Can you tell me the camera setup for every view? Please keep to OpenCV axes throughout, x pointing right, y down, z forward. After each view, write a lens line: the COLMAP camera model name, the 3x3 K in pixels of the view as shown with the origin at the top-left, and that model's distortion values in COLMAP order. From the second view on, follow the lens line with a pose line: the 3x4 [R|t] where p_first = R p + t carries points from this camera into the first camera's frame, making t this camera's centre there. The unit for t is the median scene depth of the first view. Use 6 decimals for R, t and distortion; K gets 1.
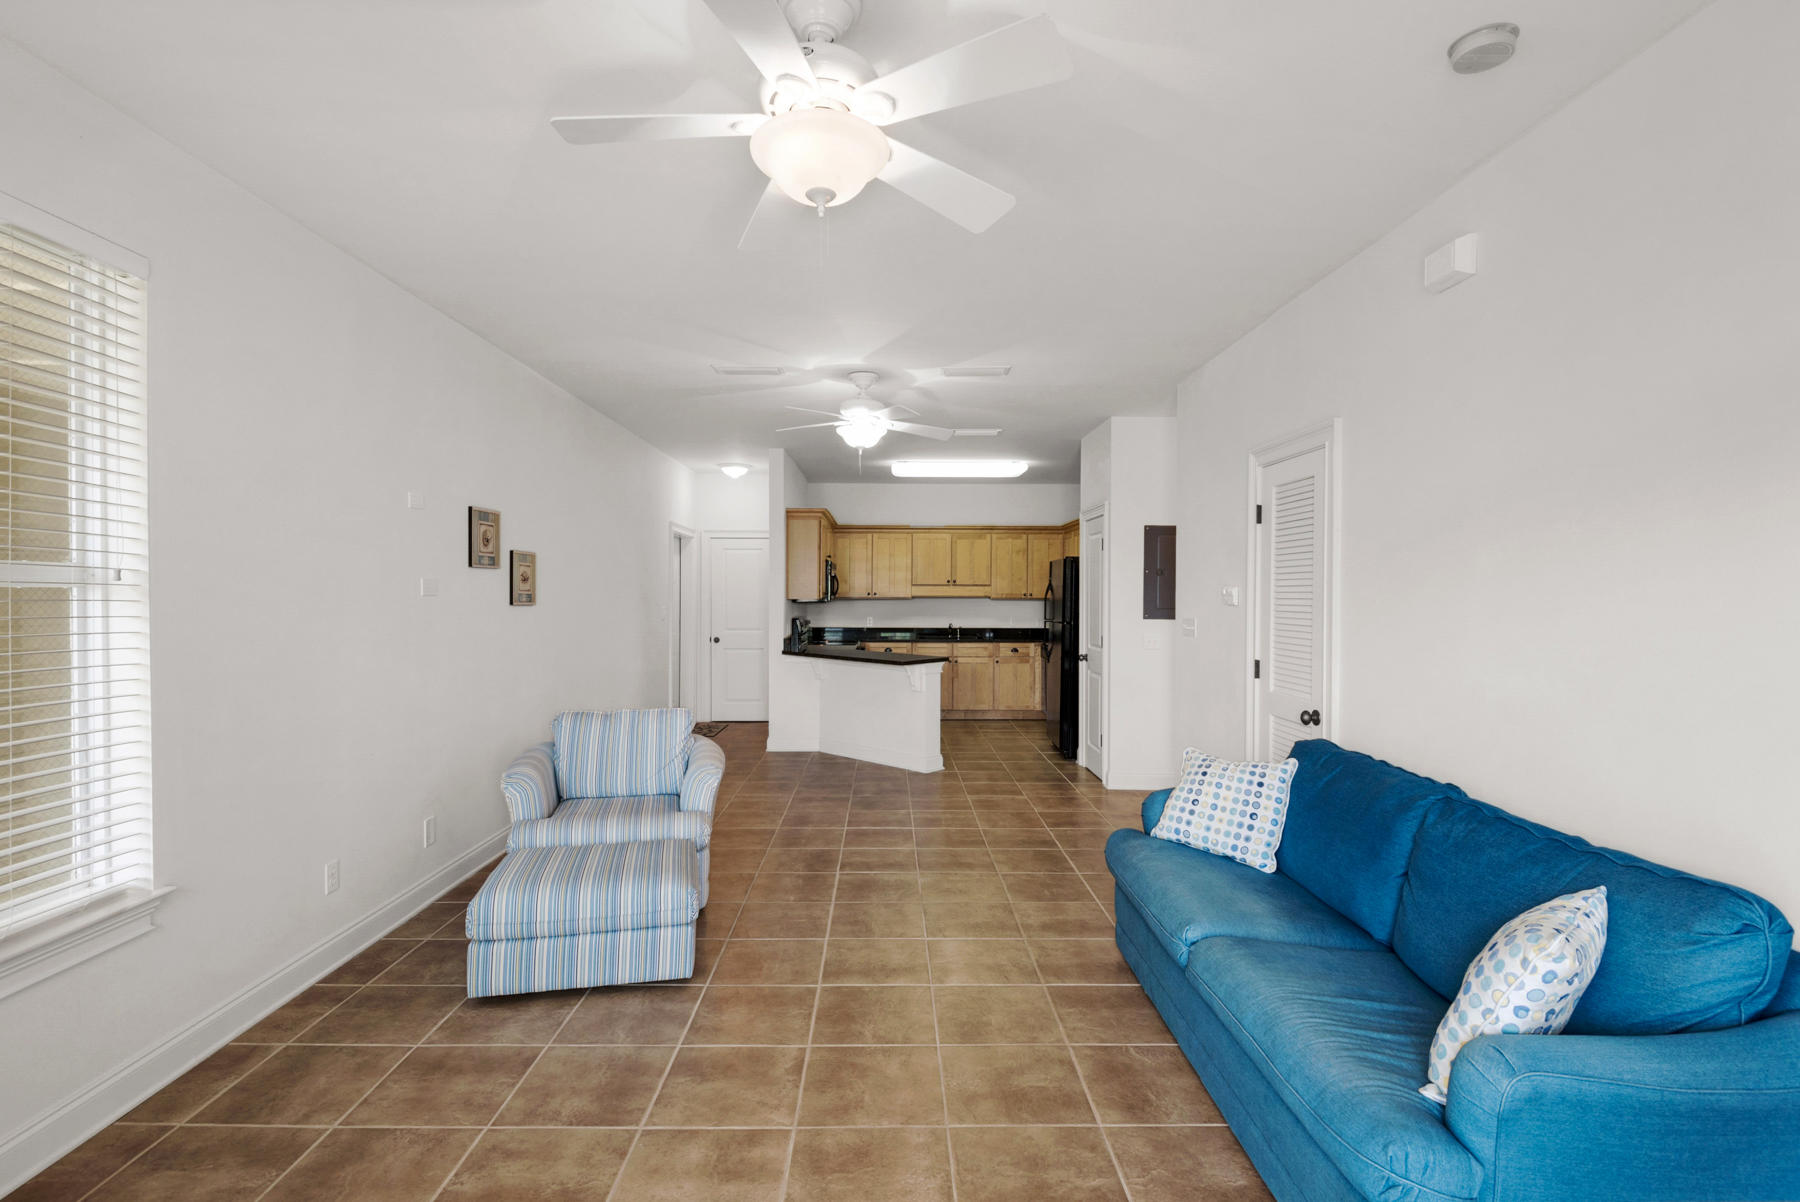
lens RADIAL K [[843.9, 0, 894.9], [0, 843.9, 612.4], [0, 0, 1]] dist [0.008388, -0.004727]
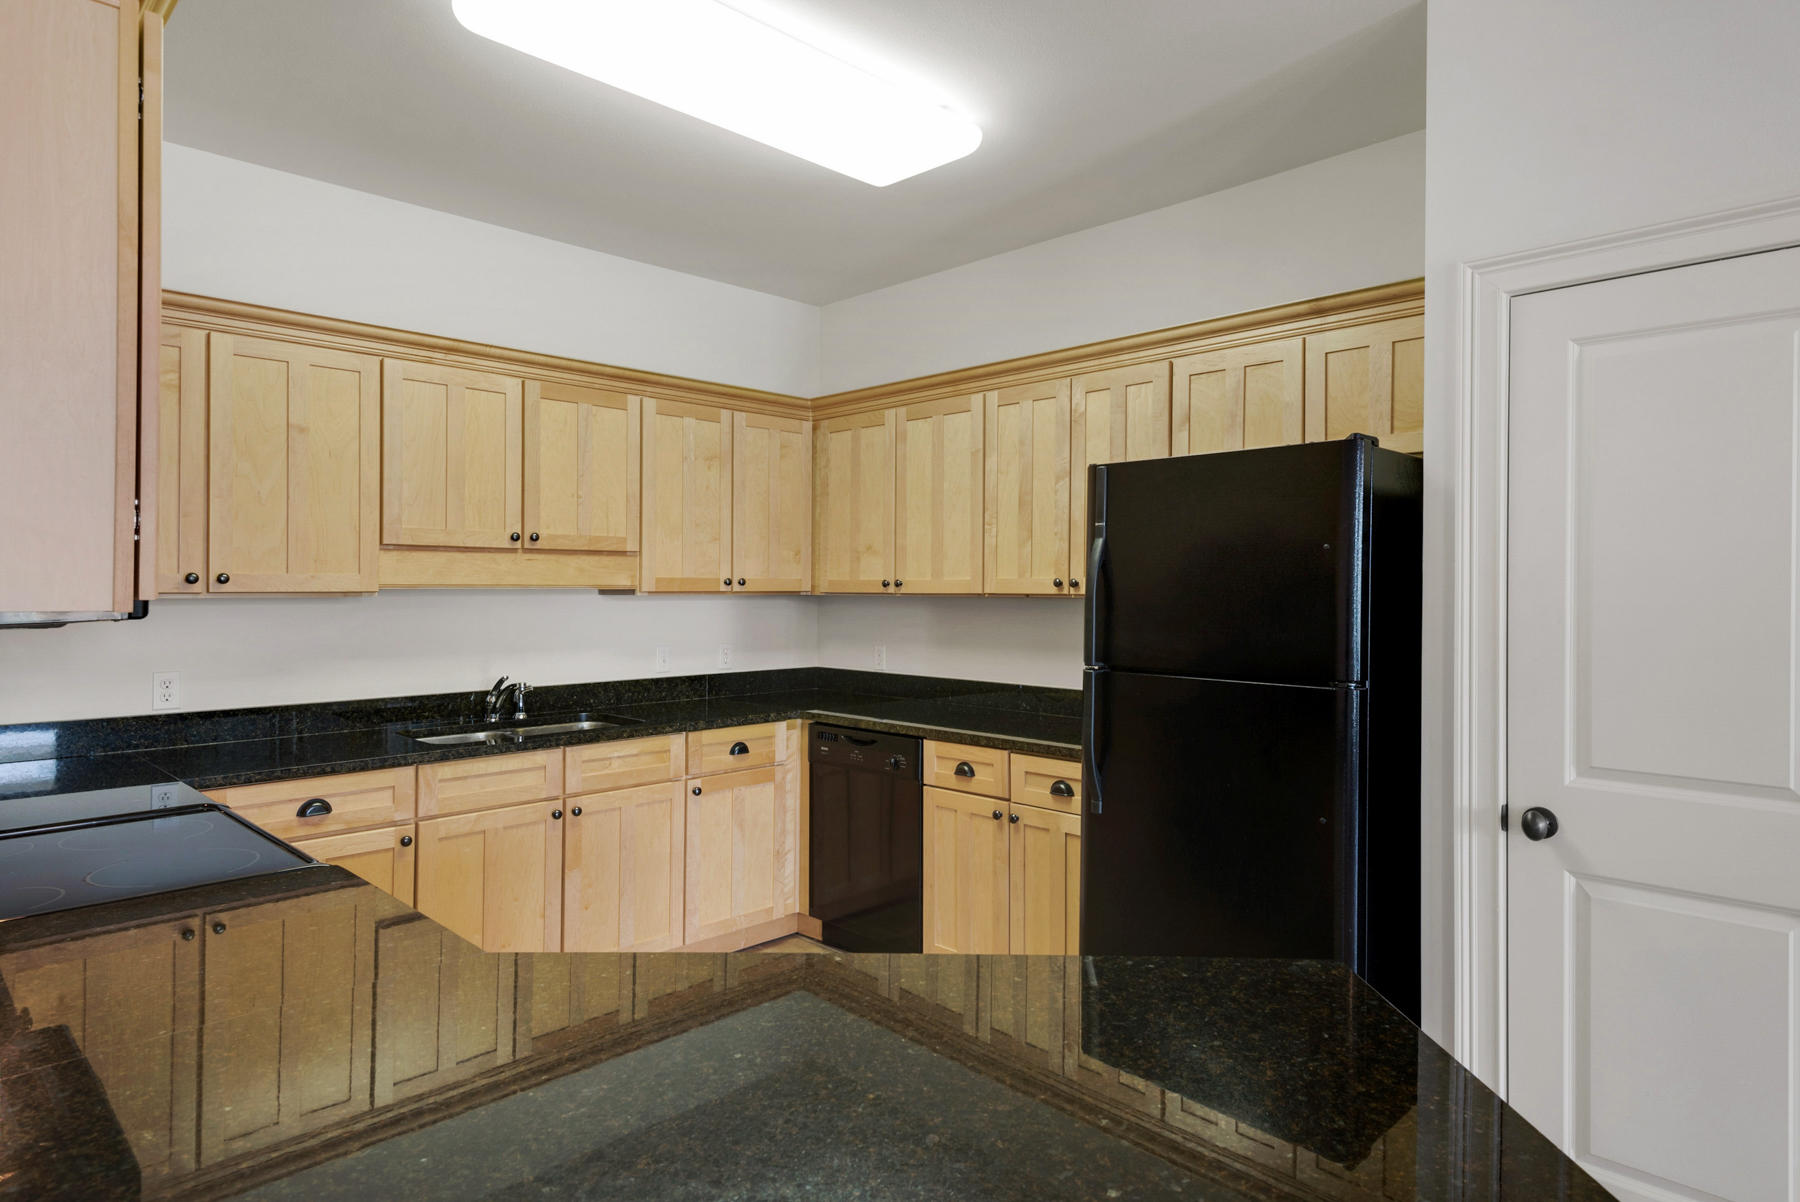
lens RADIAL K [[1002.5, 0, 882.1], [0, 1002.5, 579.8], [0, 0, 1]] dist [0.025751, -0.018299]
pose [[0.705857, -0.001324, 0.708353, -0.227191], [0.019154, 0.999668, -0.017218, -0.031281], [-0.708095, 0.025721, 0.705649, 1.565976]]
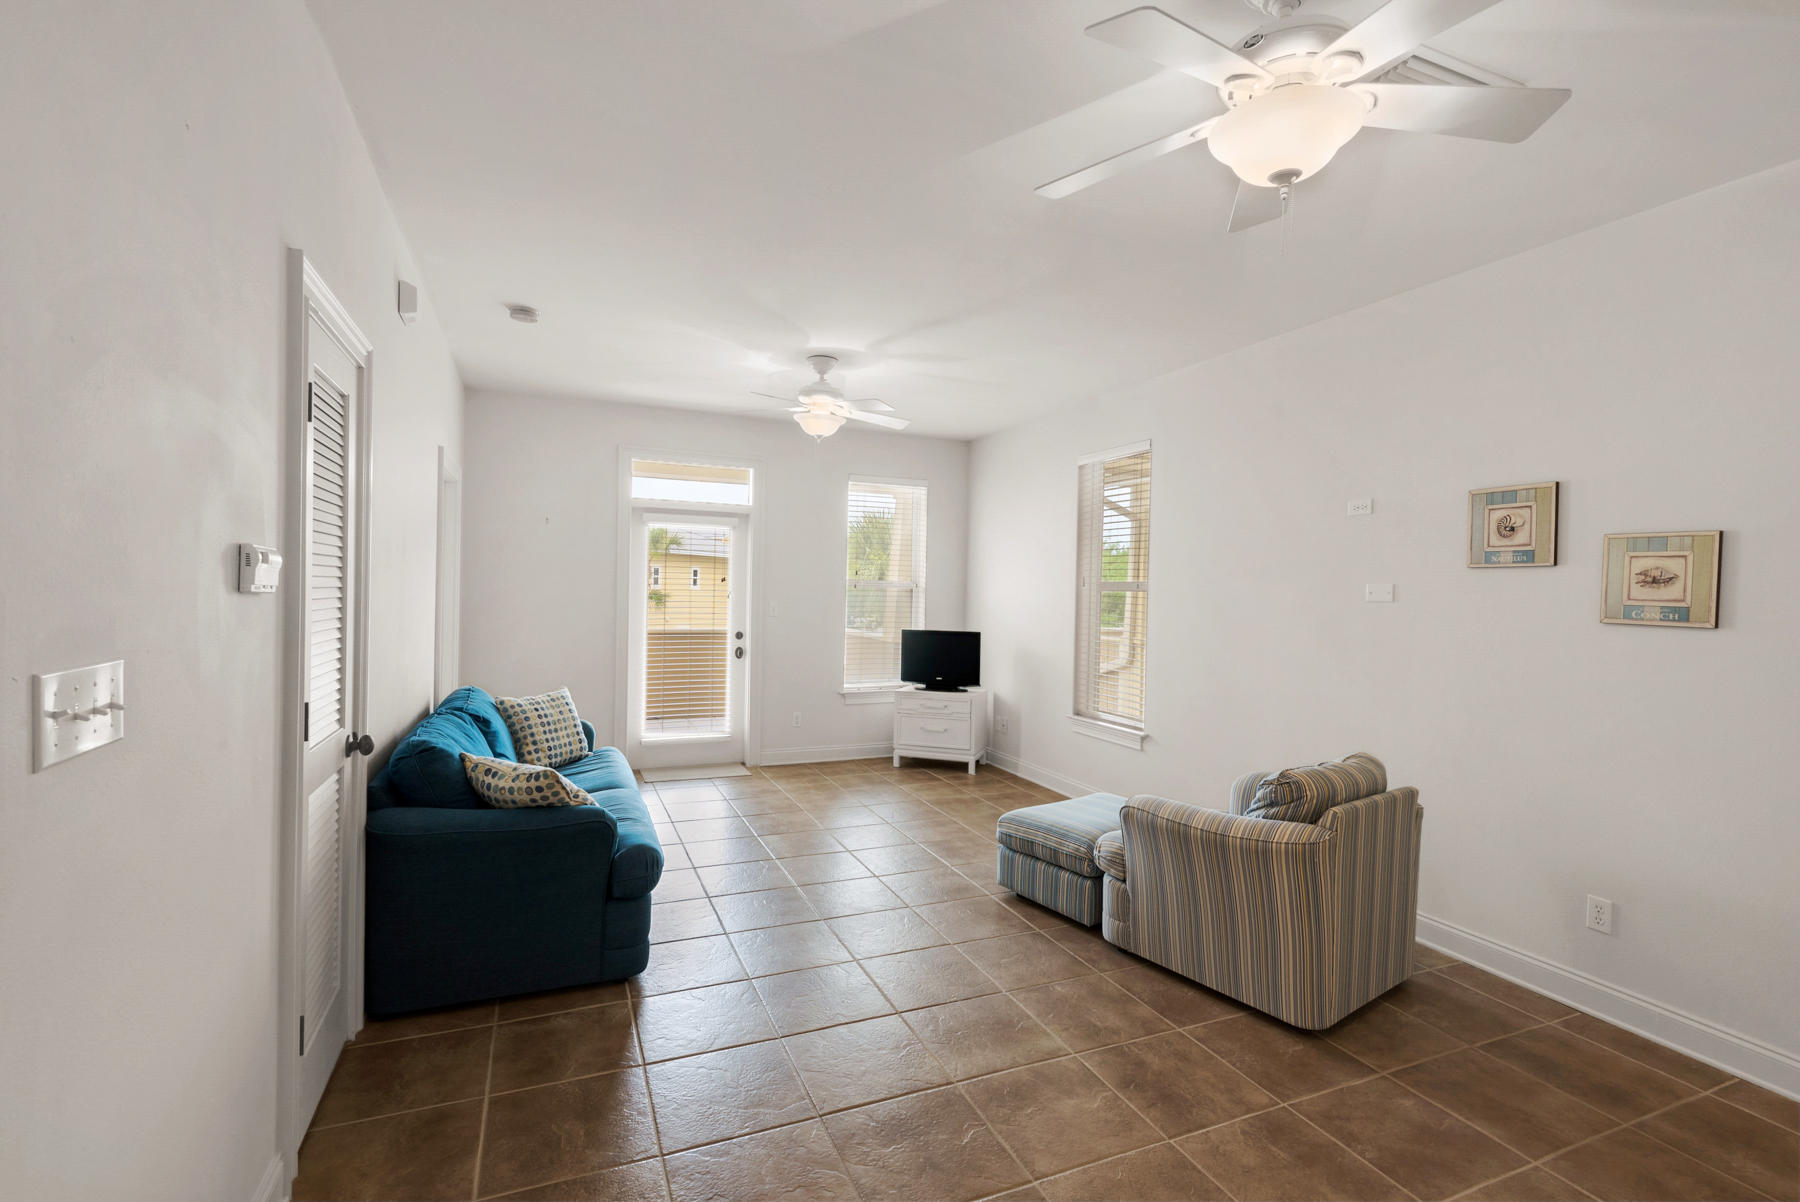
lens RADIAL K [[812.8, 0, 897.5], [0, 812.8, 600.9], [0, 0, 1]] dist [0.025230, -0.010483]
pose [[-0.921397, -0.020392, -0.388087, 0.300394], [-0.036935, 0.998697, 0.035215, -0.030672], [0.386863, 0.046781, -0.920950, 1.564002]]
